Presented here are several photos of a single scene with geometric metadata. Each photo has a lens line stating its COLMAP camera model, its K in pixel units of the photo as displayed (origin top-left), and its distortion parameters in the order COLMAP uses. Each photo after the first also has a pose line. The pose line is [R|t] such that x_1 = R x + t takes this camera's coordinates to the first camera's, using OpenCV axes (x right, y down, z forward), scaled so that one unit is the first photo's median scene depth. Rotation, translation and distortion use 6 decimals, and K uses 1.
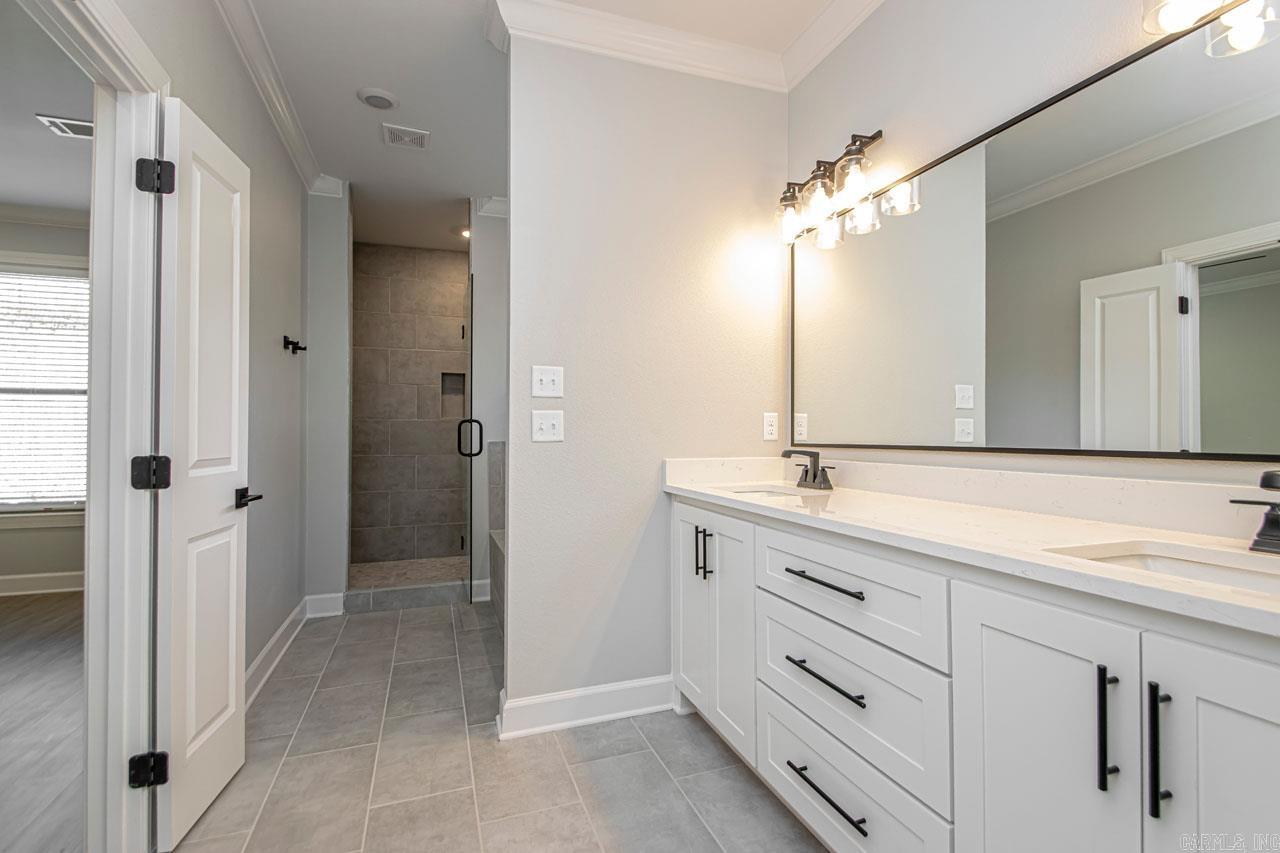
lens RADIAL K [[561.4, 0, 635.5], [0, 561.4, 423.0], [0, 0, 1]] dist [-0.000726, -0.000162]
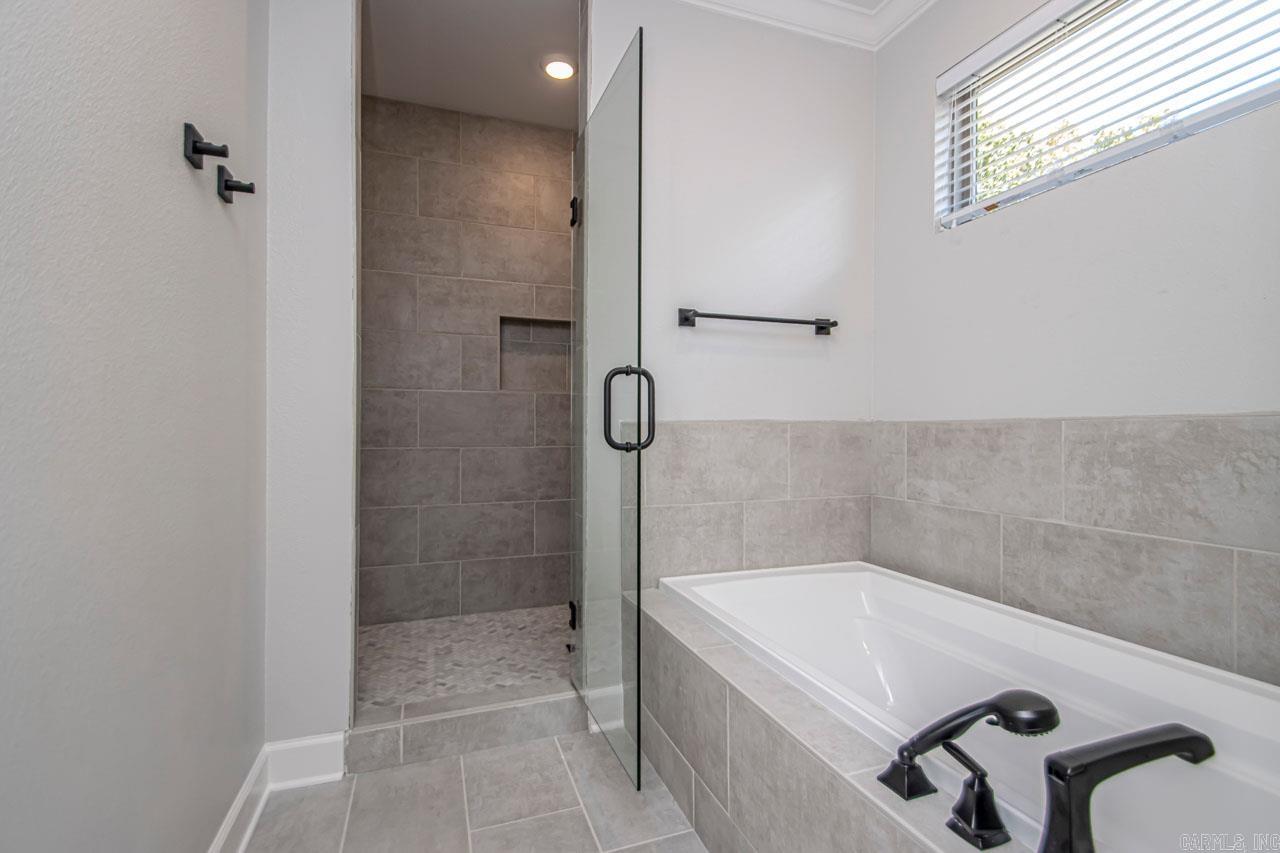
lens RADIAL K [[591.1, 0, 651.6], [0, 591.1, 425.3], [0, 0, 1]] dist [0.024669, -0.022879]
pose [[0.999975, 0.006862, 0.001930, -0.186615], [-0.006895, 0.999820, 0.017680, 0.019488], [-0.001808, -0.017693, 0.999842, 0.354485]]
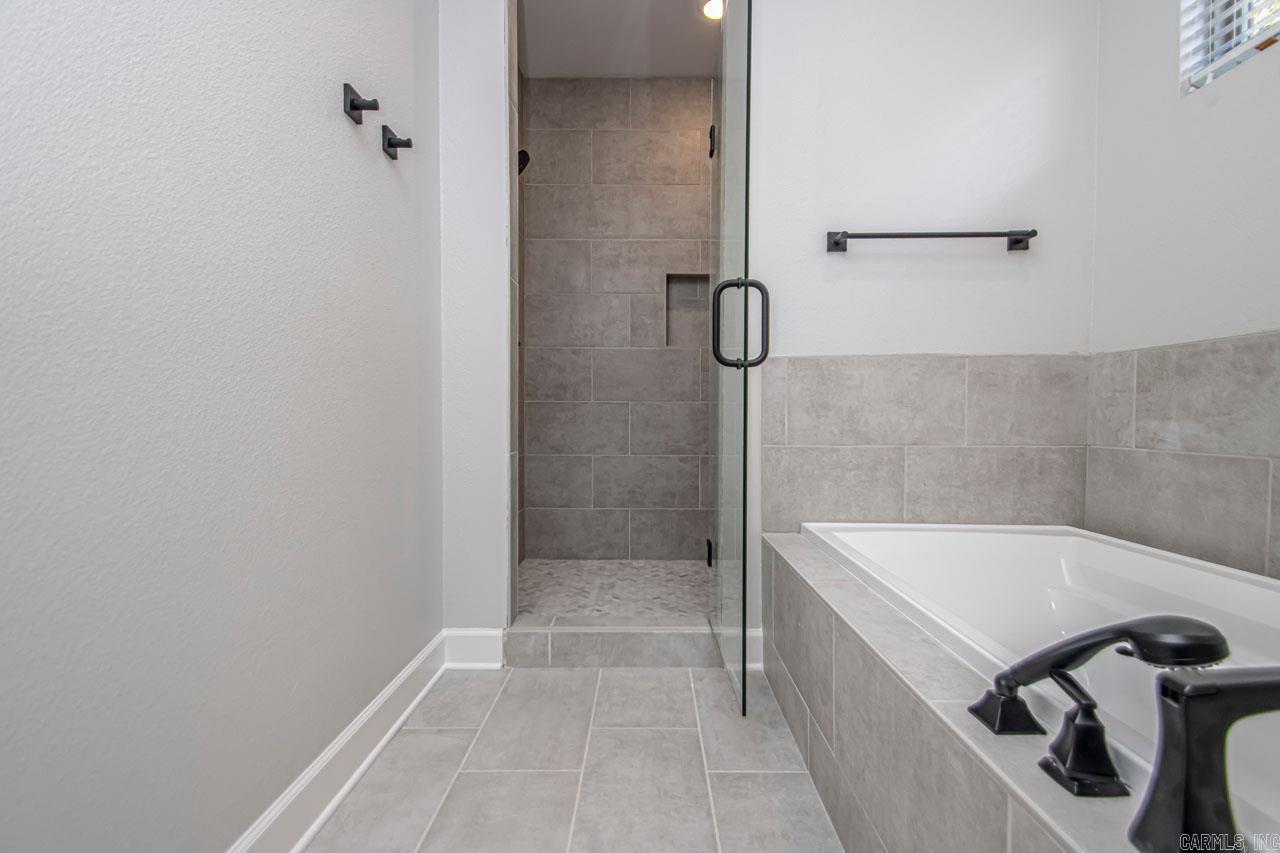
lens RADIAL K [[591.7, 0, 640.0], [0, 591.7, 426.5], [0, 0, 1]] dist [0.021421, -0.016930]
pose [[0.934493, 0.015264, -0.355654, -0.137489], [0.001712, 0.998876, 0.047368, 0.054531], [0.355977, -0.044874, 0.933417, 0.369089]]
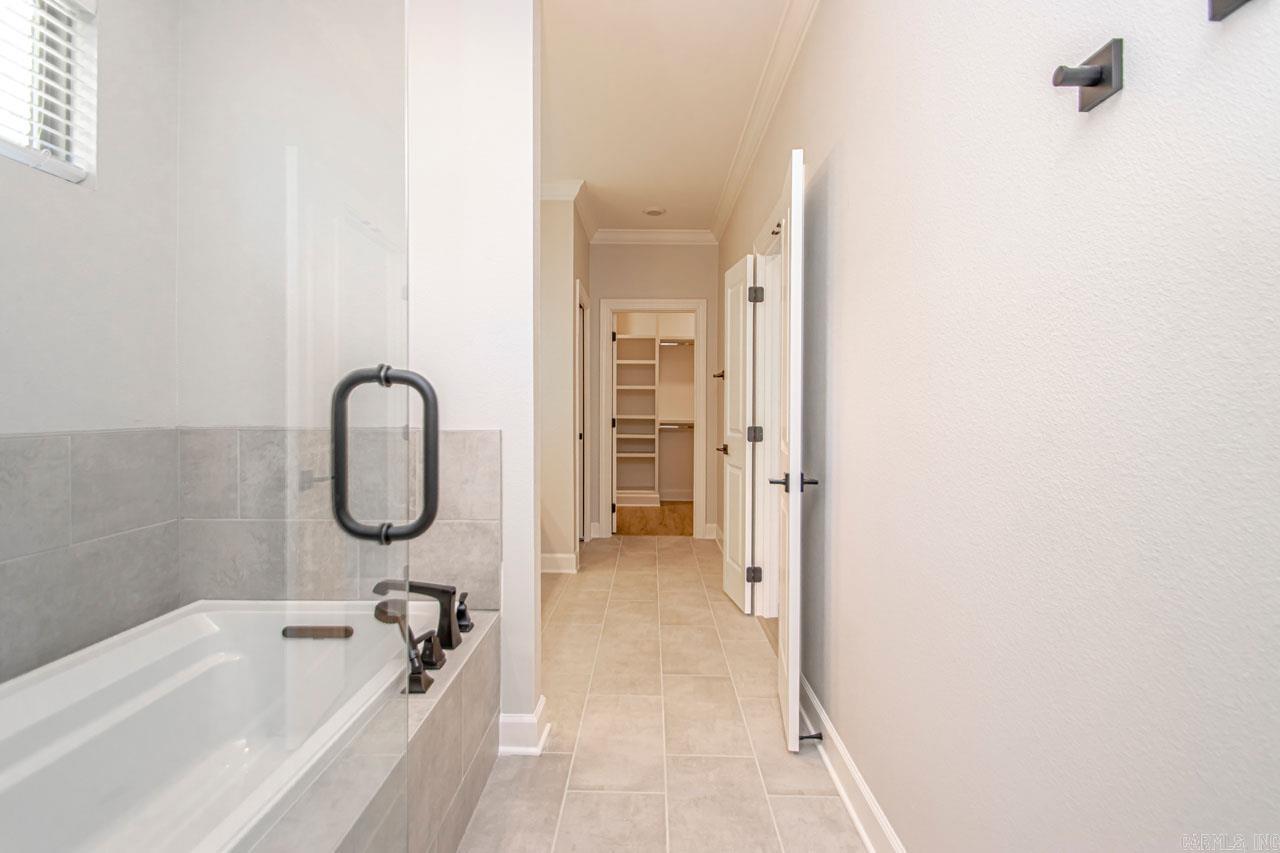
lens RADIAL K [[591.1, 0, 651.6], [0, 591.1, 425.3], [0, 0, 1]] dist [0.024669, -0.022879]
pose [[-0.938710, -0.008014, 0.344615, -0.311026], [-0.004958, 0.999940, 0.009748, 0.007424], [-0.344672, 0.007442, -0.938694, 0.777045]]
